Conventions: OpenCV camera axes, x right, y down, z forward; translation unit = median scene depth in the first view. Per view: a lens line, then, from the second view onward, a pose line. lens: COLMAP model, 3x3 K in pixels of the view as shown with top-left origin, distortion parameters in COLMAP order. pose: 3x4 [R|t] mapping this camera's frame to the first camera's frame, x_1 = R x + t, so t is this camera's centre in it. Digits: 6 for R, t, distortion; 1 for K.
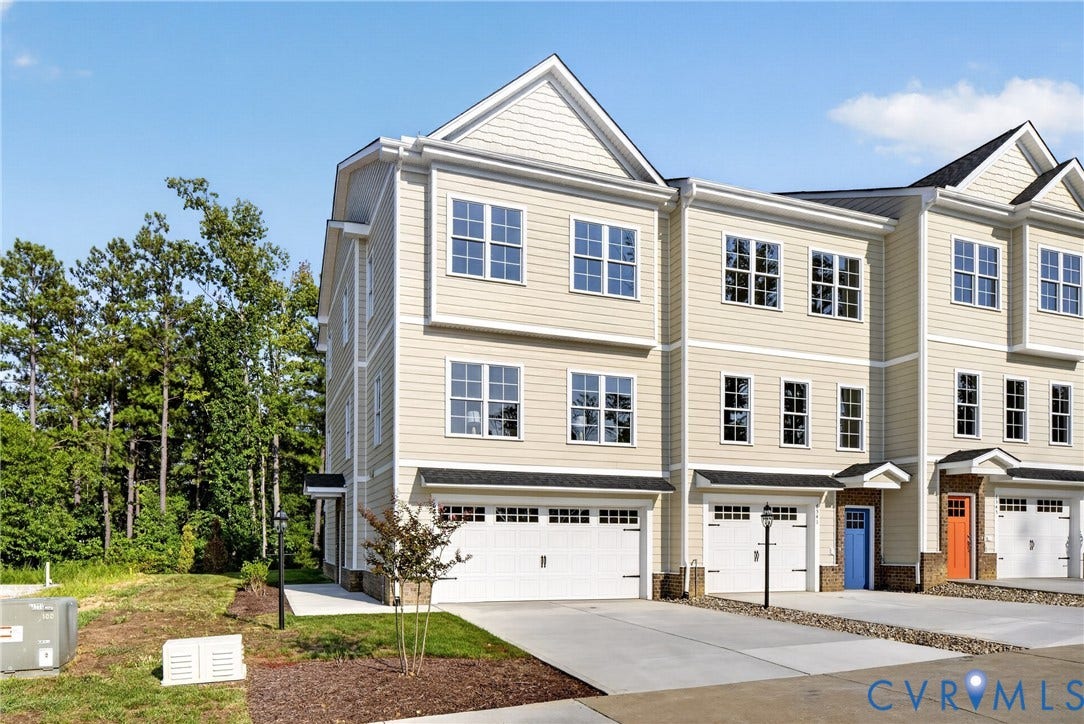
lens RADIAL K [[669.1, 0, 539.4], [0, 669.1, 378.8], [0, 0, 1]] dist [0.003446, -0.000265]
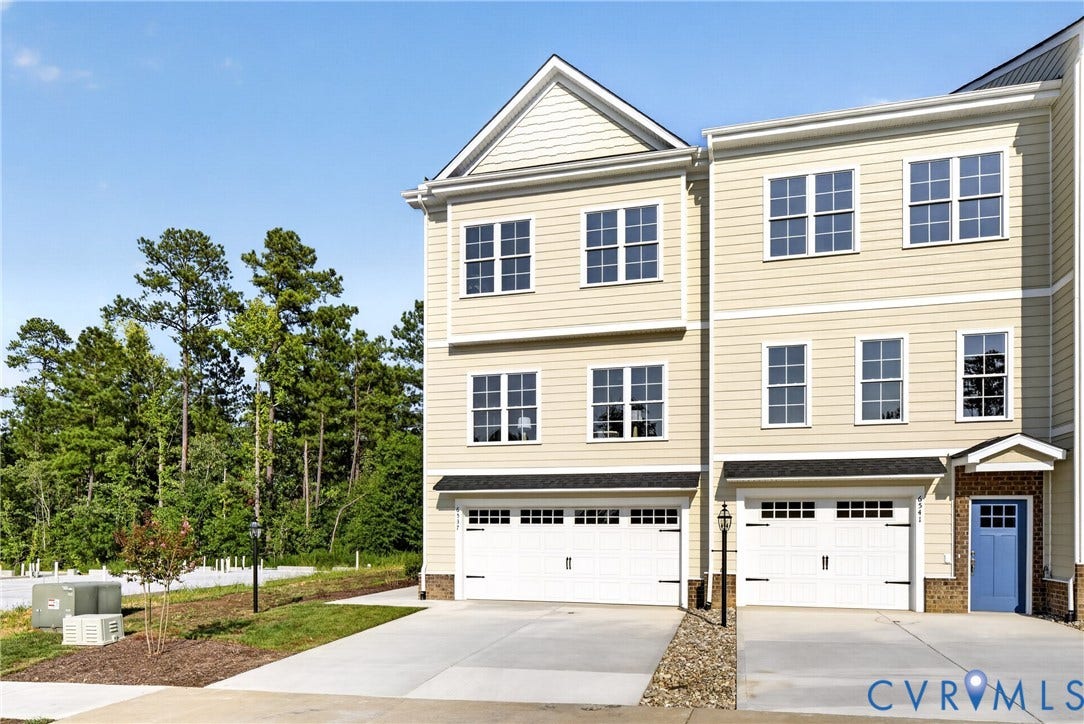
lens RADIAL K [[673.4, 0, 562.2], [0, 673.4, 361.8], [0, 0, 1]] dist [0.001781, 0.000085]
pose [[0.827618, -0.135780, -0.544621, 0.528236], [0.132862, 0.990115, -0.044947, 0.017617], [0.545340, -0.035160, 0.837477, 0.147853]]
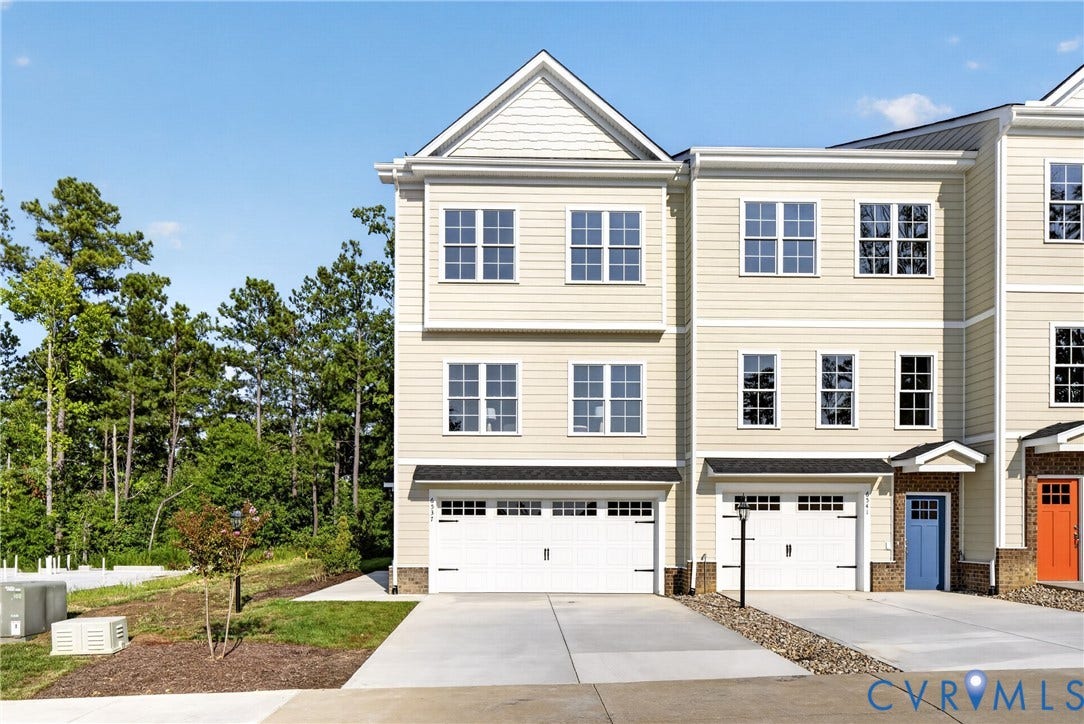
lens RADIAL K [[670.9, 0, 542.0], [0, 670.9, 362.0], [0, 0, 1]] dist [0.000977, 0.001049]
pose [[0.950033, -0.075294, -0.302931, 0.295795], [0.074384, 0.997123, -0.014559, -0.001594], [0.303156, -0.008701, 0.952901, 0.032625]]
